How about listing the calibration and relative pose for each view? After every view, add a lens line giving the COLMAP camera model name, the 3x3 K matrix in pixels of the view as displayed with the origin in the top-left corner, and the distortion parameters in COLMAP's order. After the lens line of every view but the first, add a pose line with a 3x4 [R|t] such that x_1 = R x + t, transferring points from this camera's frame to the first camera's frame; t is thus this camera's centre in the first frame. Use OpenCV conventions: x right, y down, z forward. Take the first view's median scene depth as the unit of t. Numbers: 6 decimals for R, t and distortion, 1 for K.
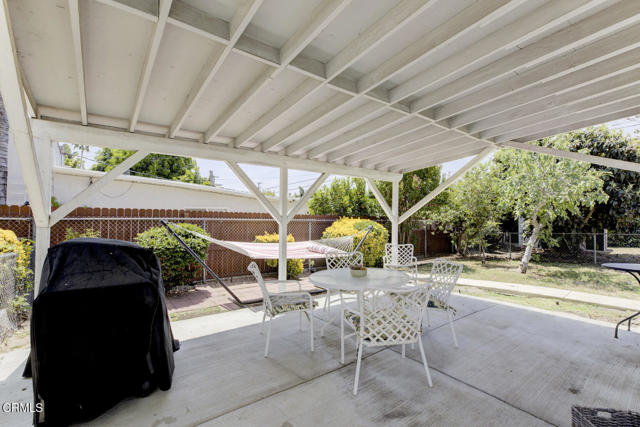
lens RADIAL K [[294.2, 0, 319.8], [0, 294.2, 214.6], [0, 0, 1]] dist [-0.000580, 0.000259]
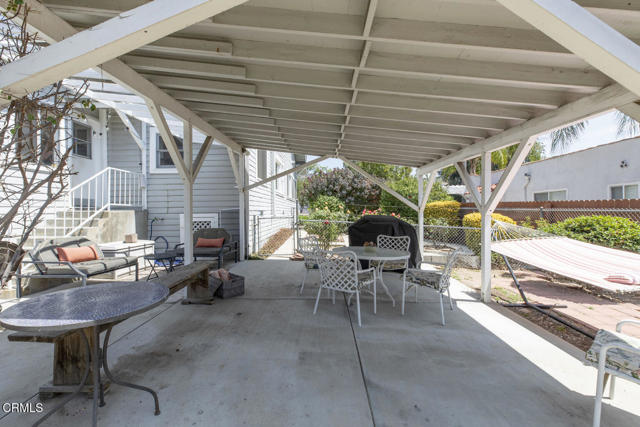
lens RADIAL K [[289.5, 0, 320.1], [0, 289.5, 212.5], [0, 0, 1]] dist [-0.023004, 0.001775]
pose [[-0.625201, 0.002671, -0.780459, 1.332842], [0.002725, 0.999996, 0.001239, 0.037893], [0.780459, -0.001352, -0.625205, 1.709287]]
